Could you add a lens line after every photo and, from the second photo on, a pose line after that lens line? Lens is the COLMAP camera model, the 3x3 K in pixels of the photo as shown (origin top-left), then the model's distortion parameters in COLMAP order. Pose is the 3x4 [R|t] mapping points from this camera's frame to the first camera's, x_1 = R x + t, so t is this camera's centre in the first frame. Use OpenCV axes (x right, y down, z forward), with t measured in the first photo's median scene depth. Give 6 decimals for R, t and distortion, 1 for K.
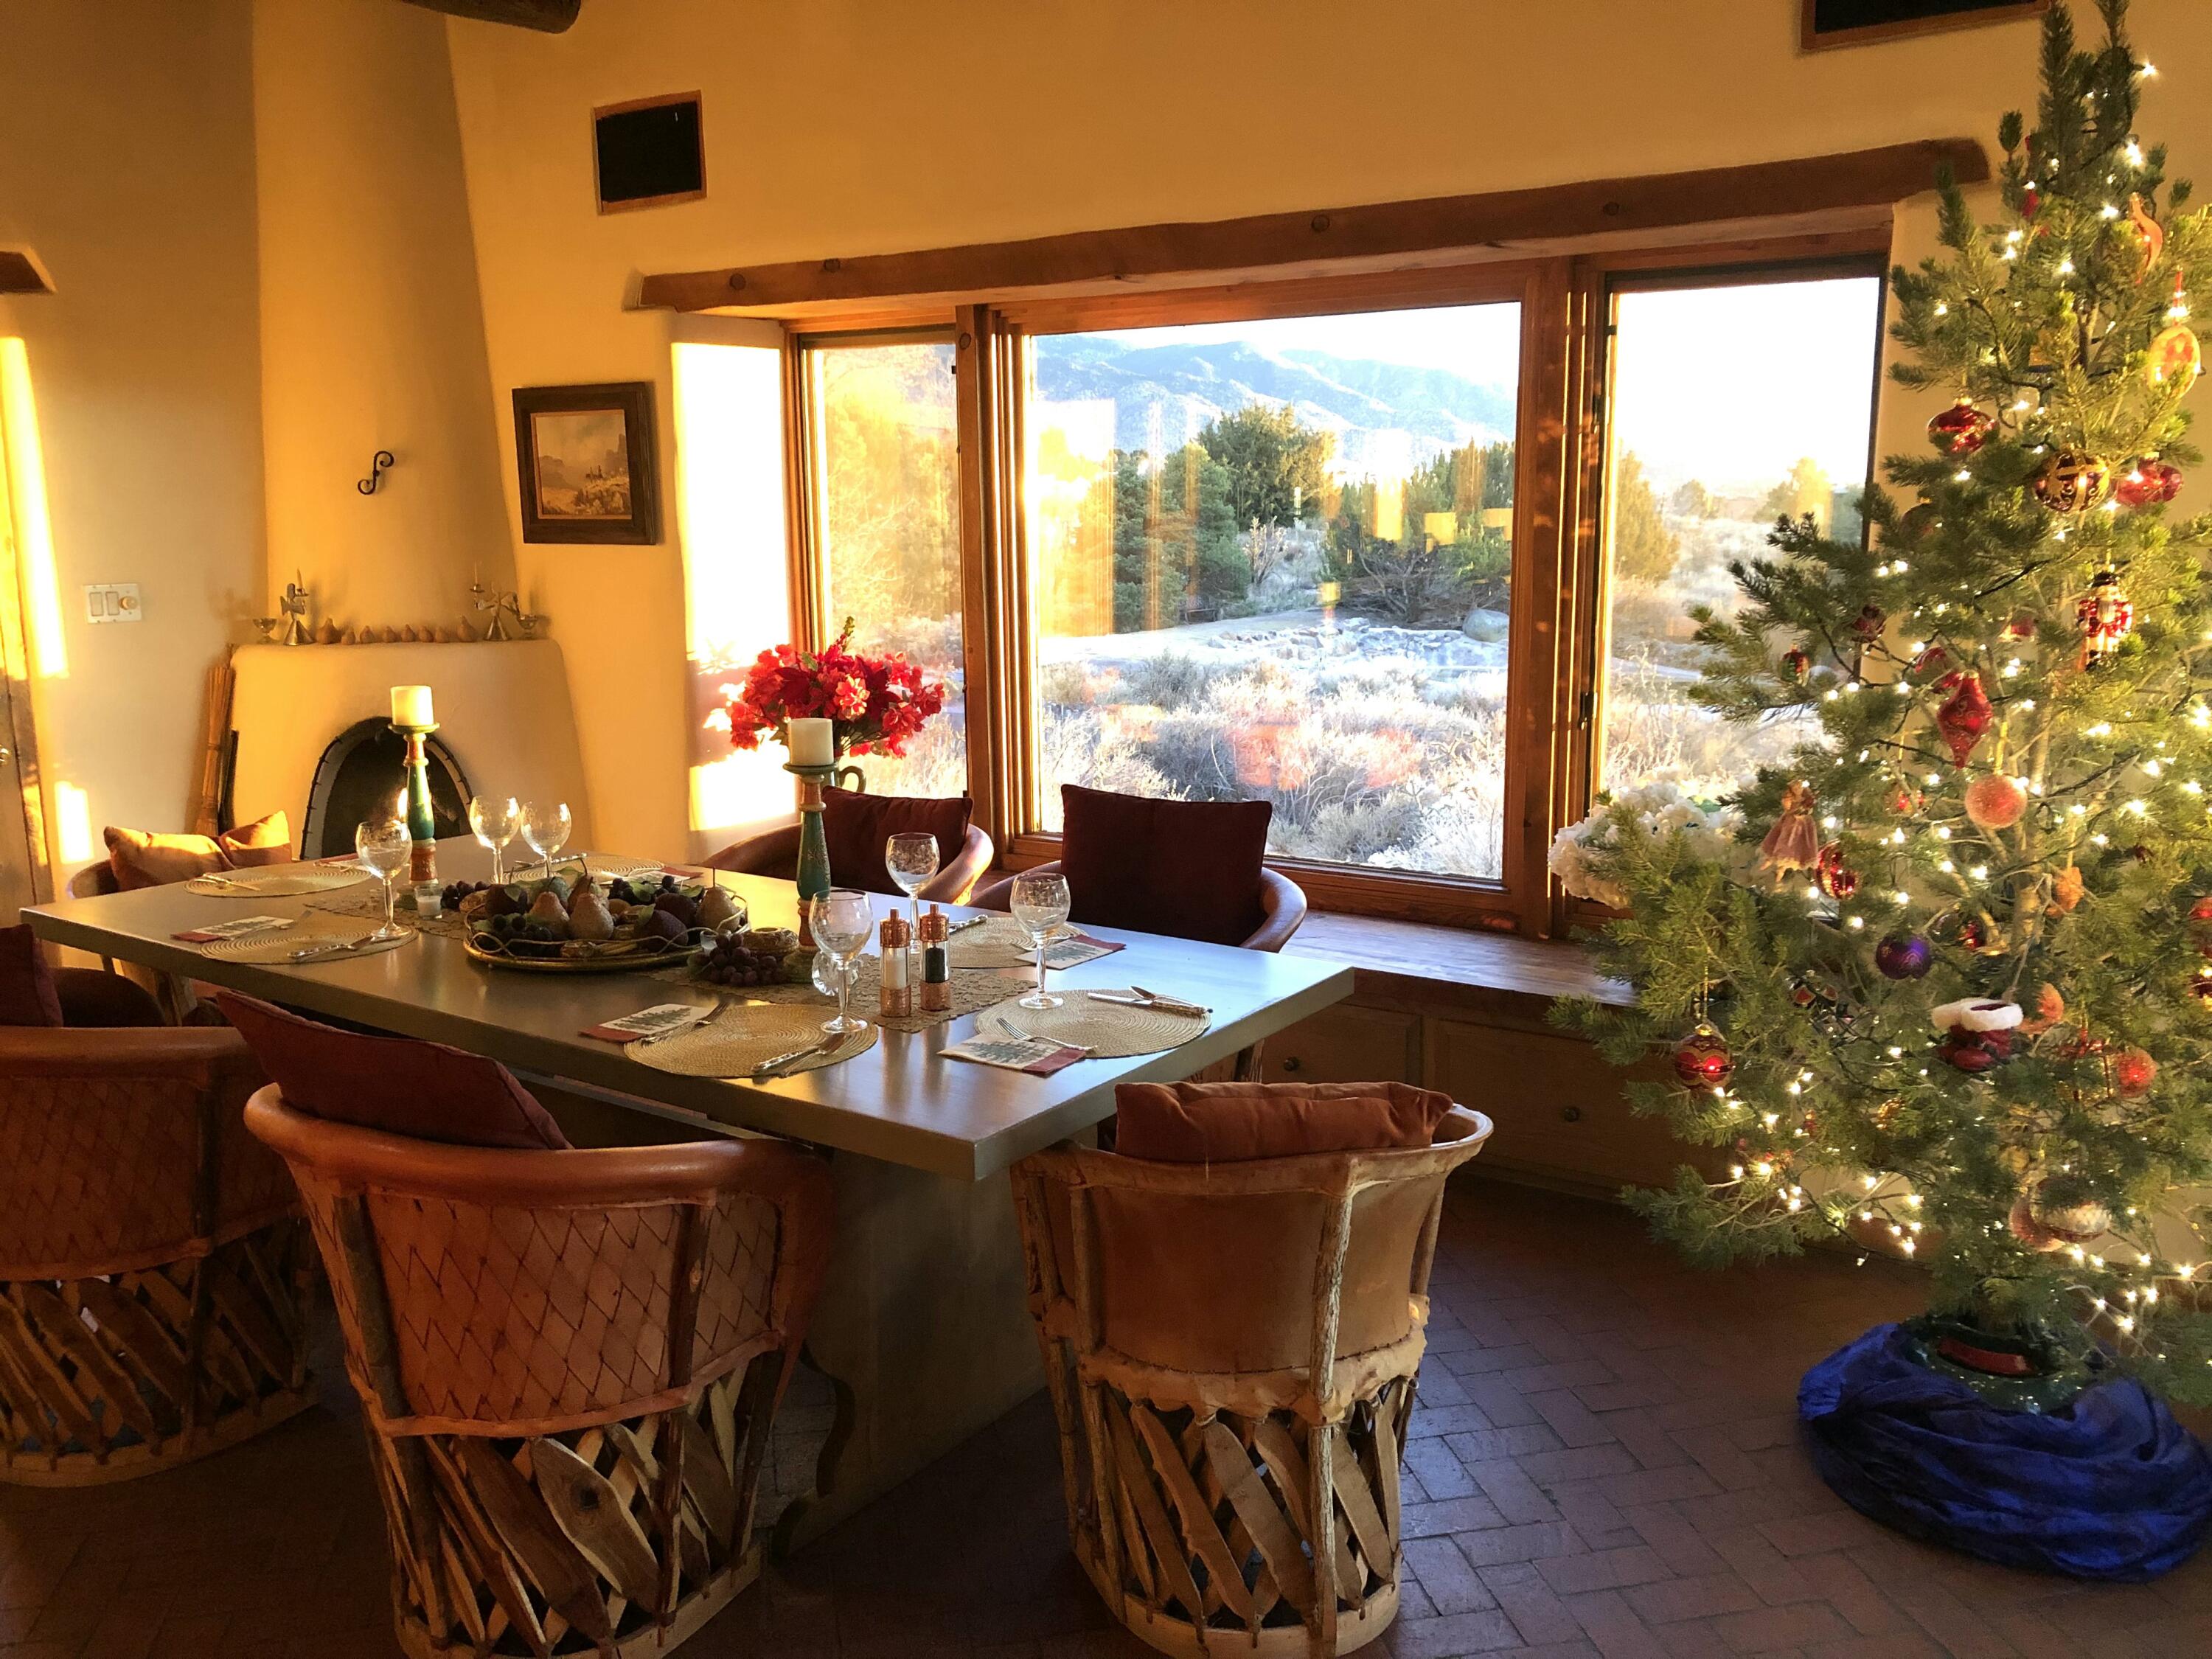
lens RADIAL K [[1805.9, 0, 1106.0], [0, 1805.9, 829.5], [0, 0, 1]] dist [0.095288, -0.144798]
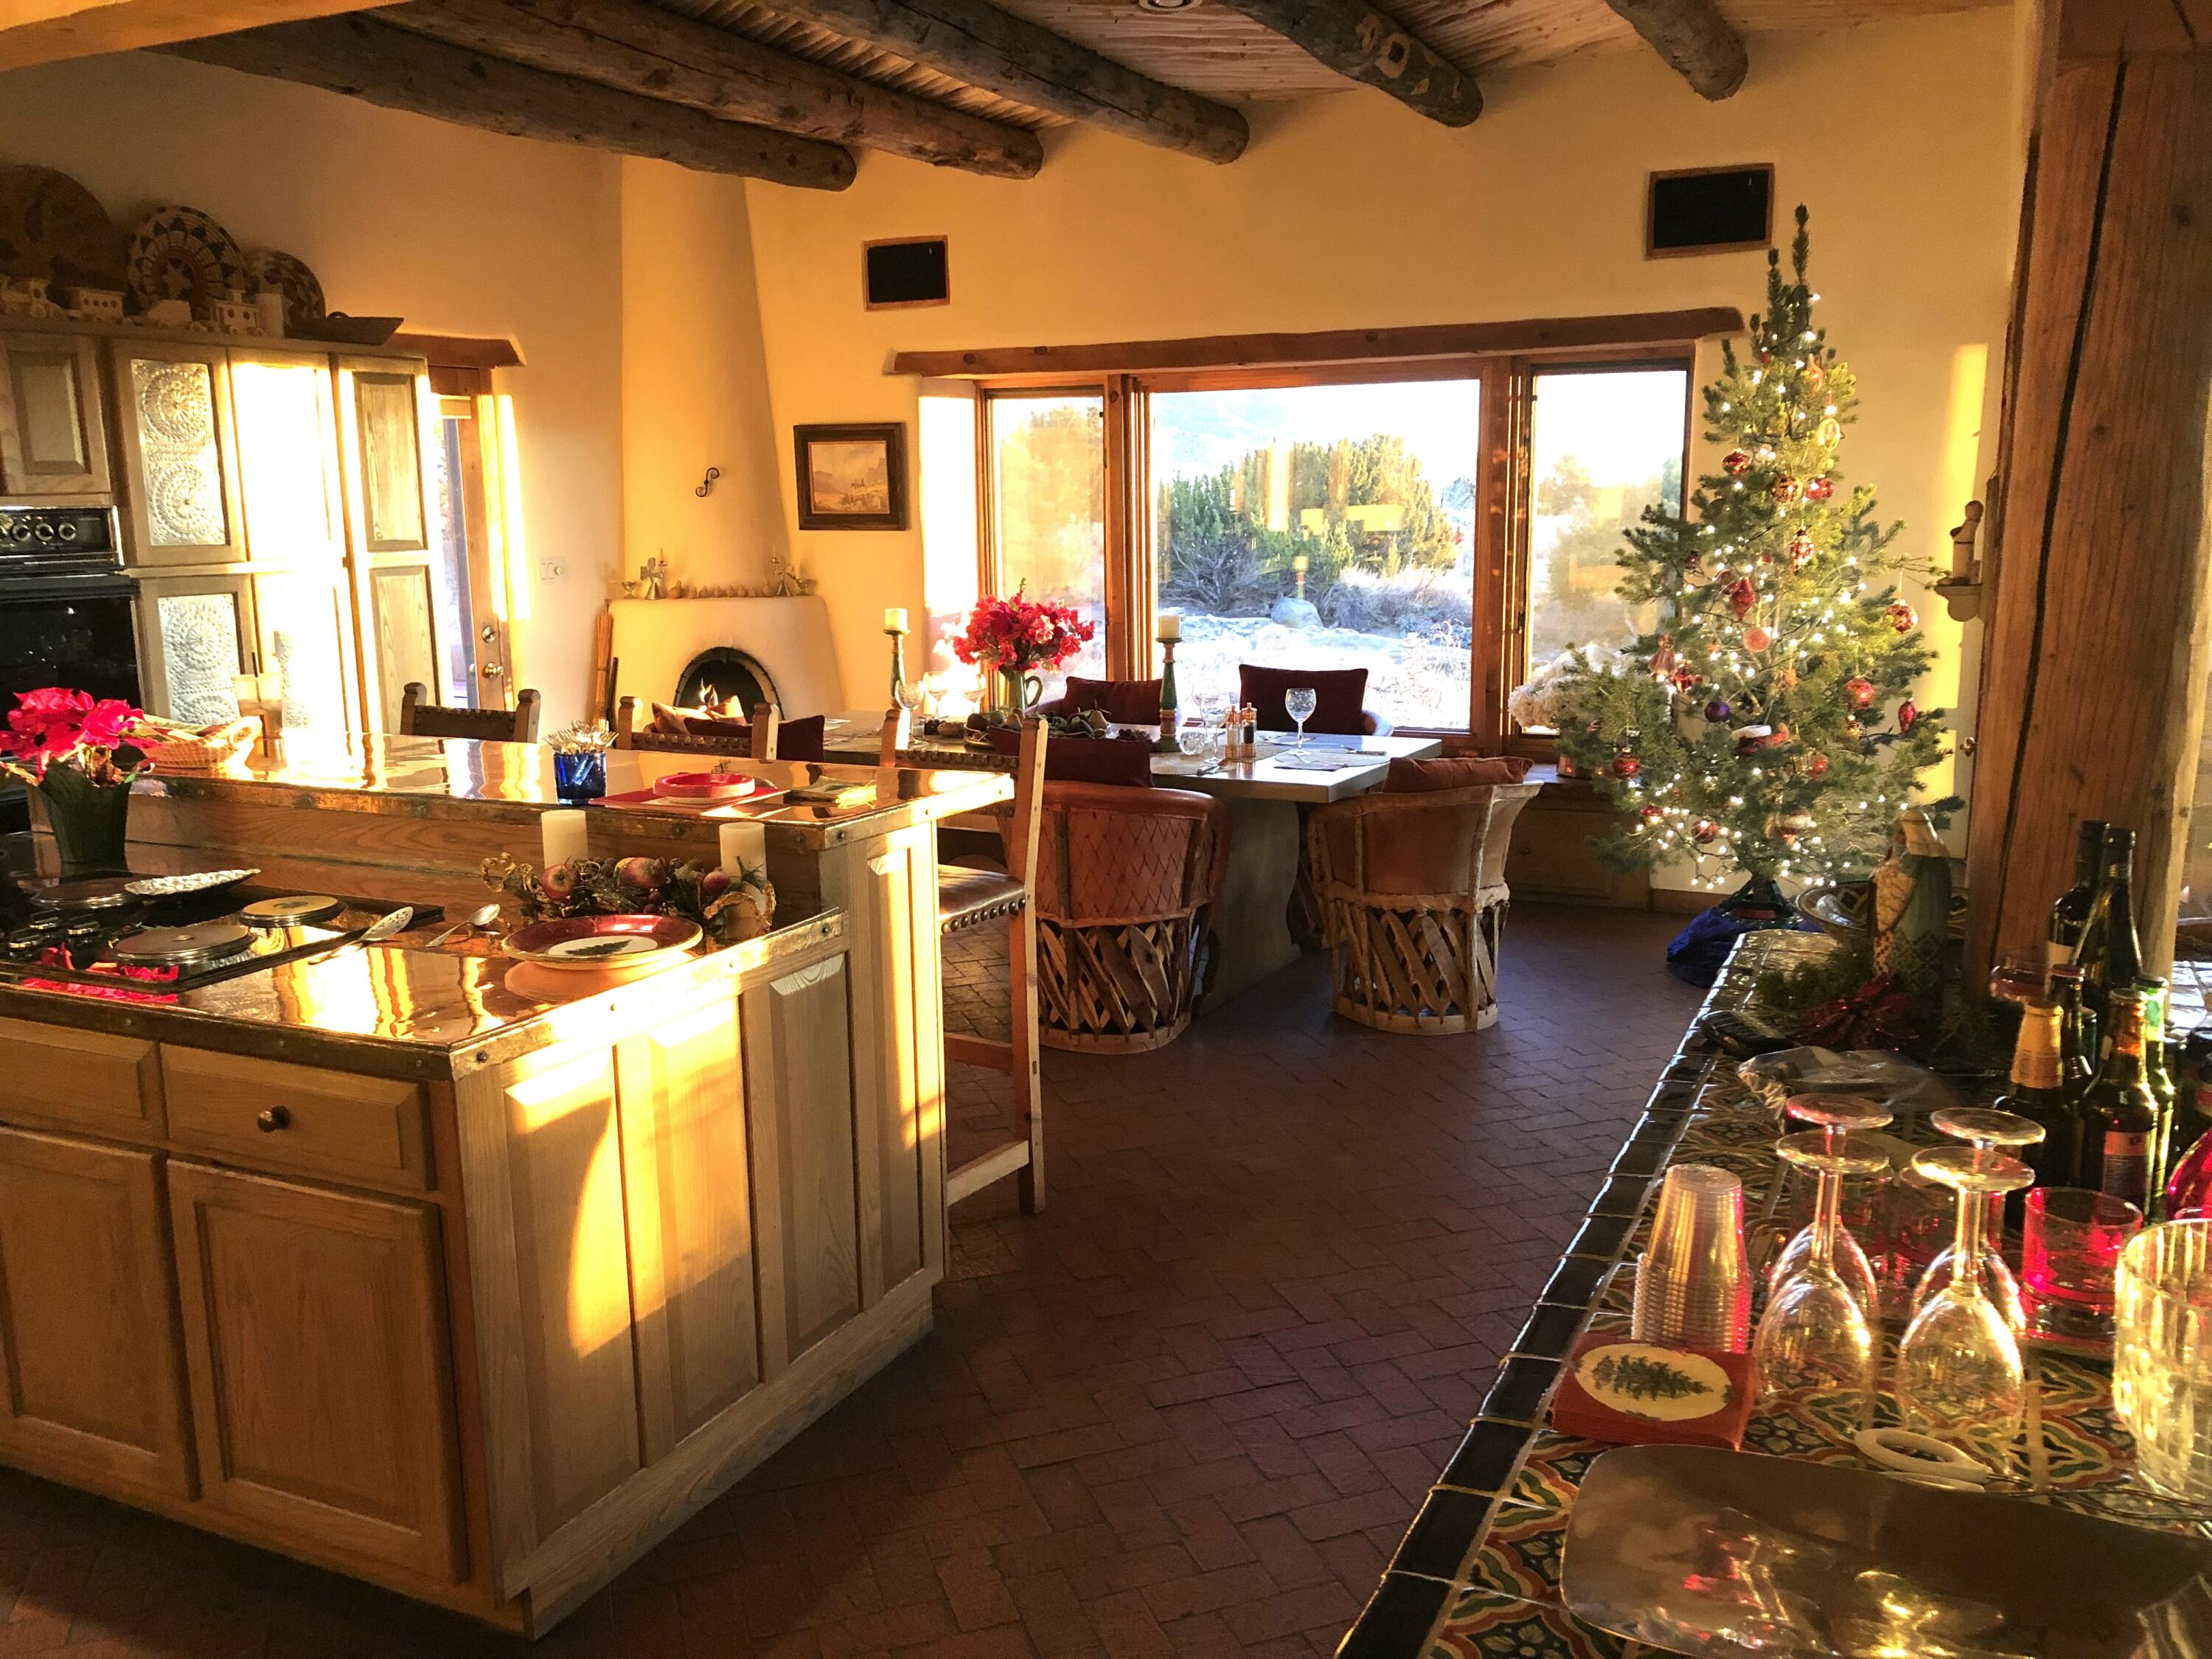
lens RADIAL K [[1831.2, 0, 1106.0], [0, 1831.2, 829.5], [0, 0, 1]] dist [0.219782, -0.692431]
pose [[0.992388, -0.025186, 0.120547, -0.454997], [0.025268, 0.999680, 0.000853, 0.158755], [-0.120530, 0.002200, 0.992707, -0.904802]]
